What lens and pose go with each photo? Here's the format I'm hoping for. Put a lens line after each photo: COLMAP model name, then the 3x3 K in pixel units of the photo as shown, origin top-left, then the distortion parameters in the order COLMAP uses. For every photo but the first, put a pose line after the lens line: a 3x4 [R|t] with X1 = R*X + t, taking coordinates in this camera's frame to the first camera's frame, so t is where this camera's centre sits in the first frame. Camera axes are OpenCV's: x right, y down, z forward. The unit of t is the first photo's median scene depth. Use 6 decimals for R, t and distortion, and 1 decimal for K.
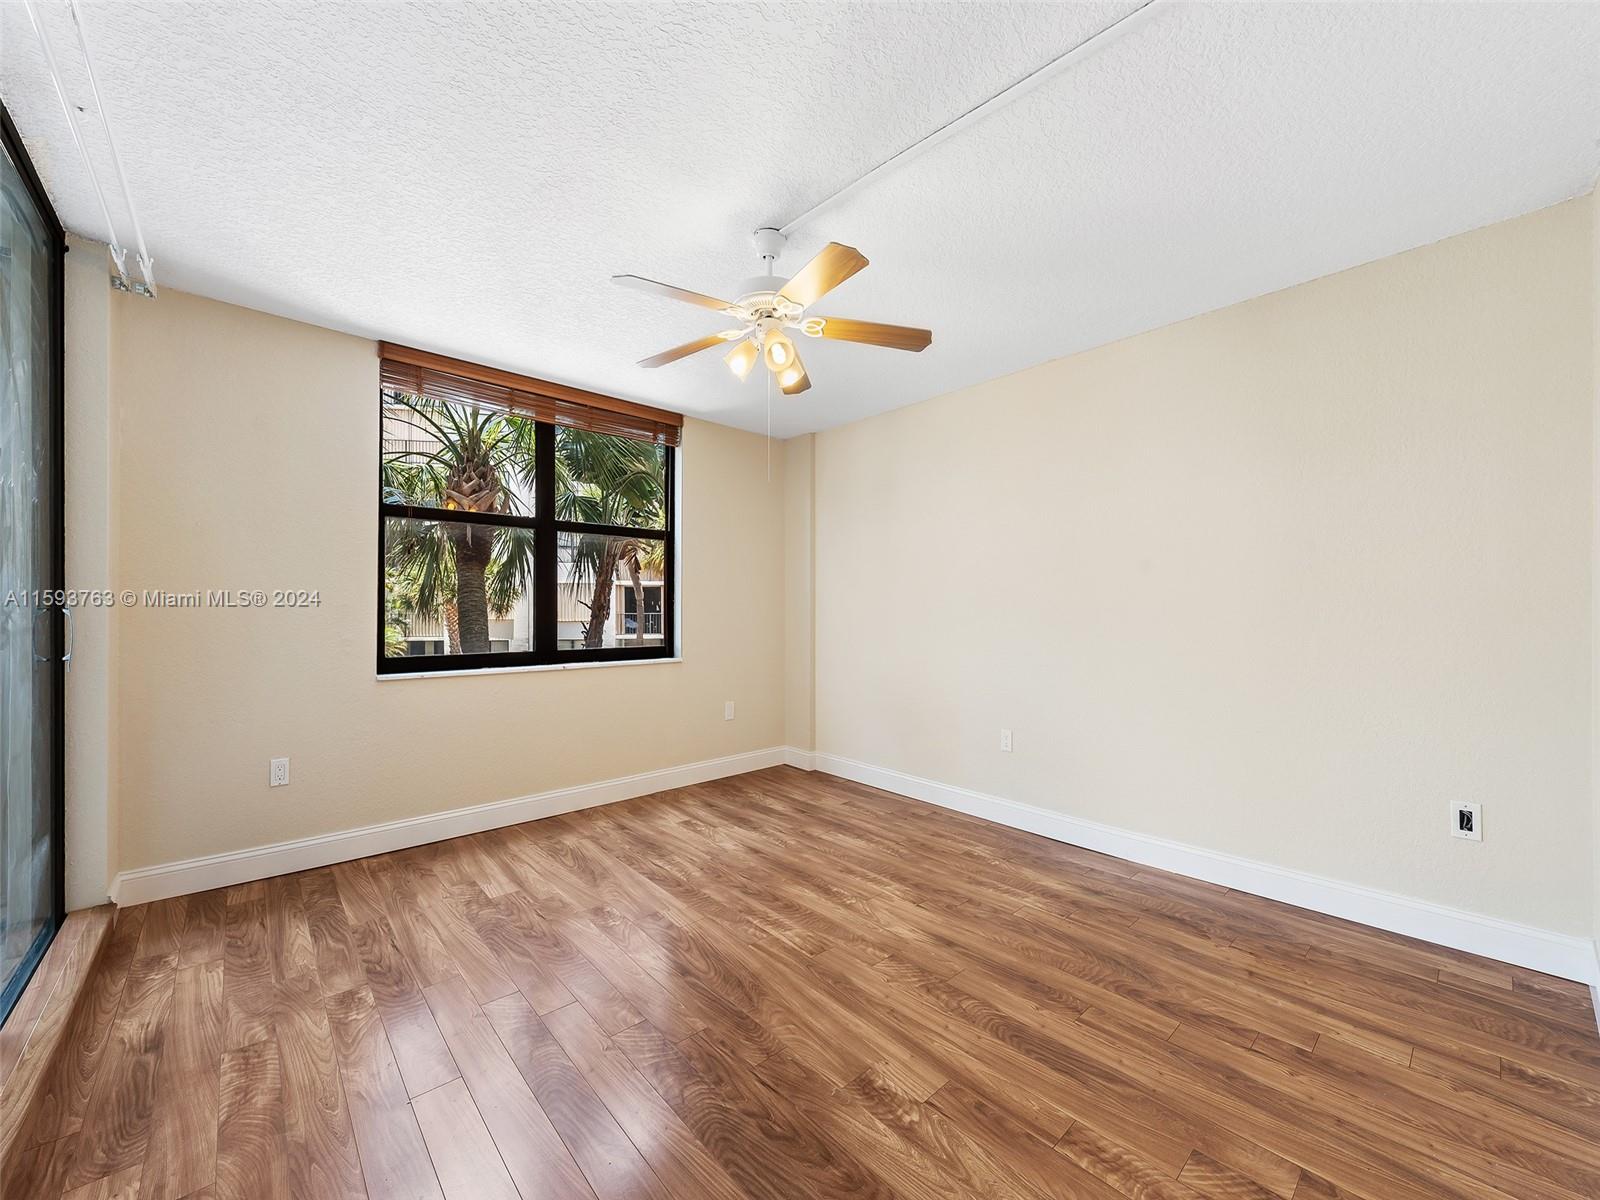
lens RADIAL K [[622.0, 0, 802.3], [0, 622.0, 605.0], [0, 0, 1]] dist [0.004063, -0.001073]
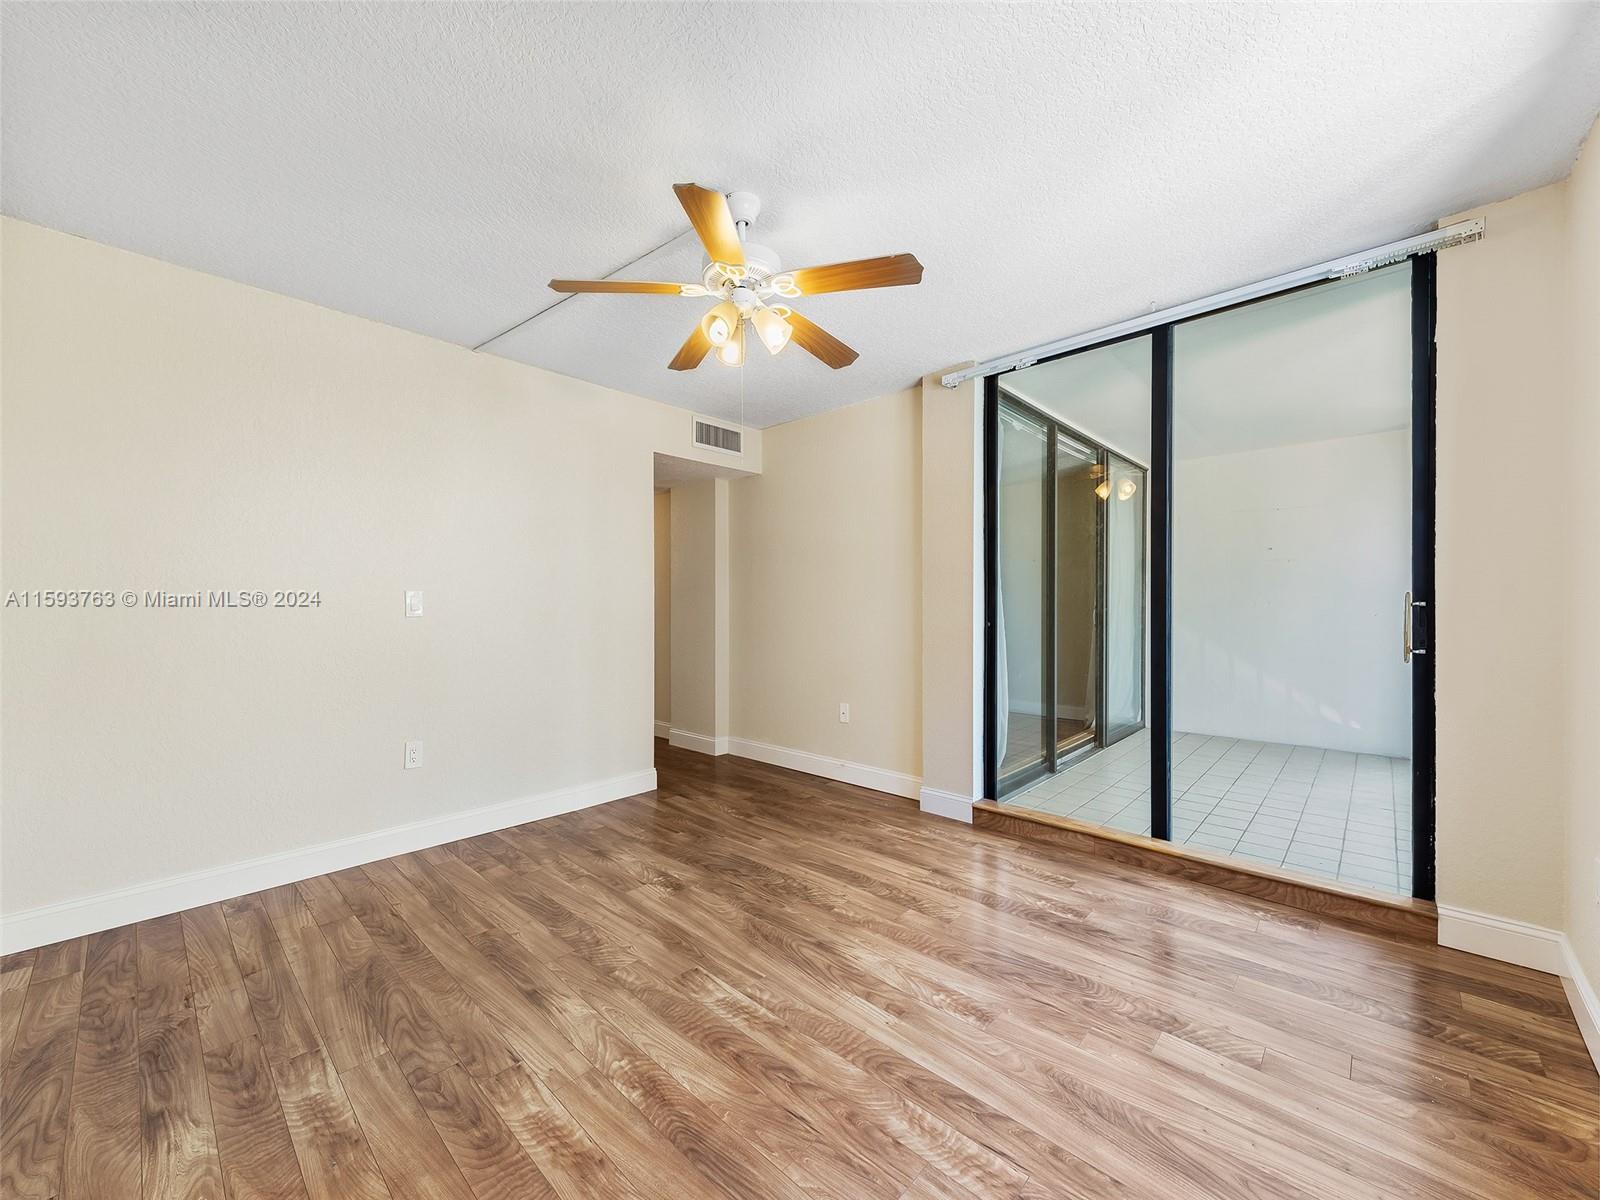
lens RADIAL K [[622.0, 0, 798.6], [0, 622.0, 608.5], [0, 0, 1]] dist [0.004063, -0.001073]
pose [[-0.996651, 0.001389, -0.081755, -0.060470], [0.001669, 0.999993, -0.003356, 0.015835], [0.081750, -0.003481, -0.996647, 1.893644]]
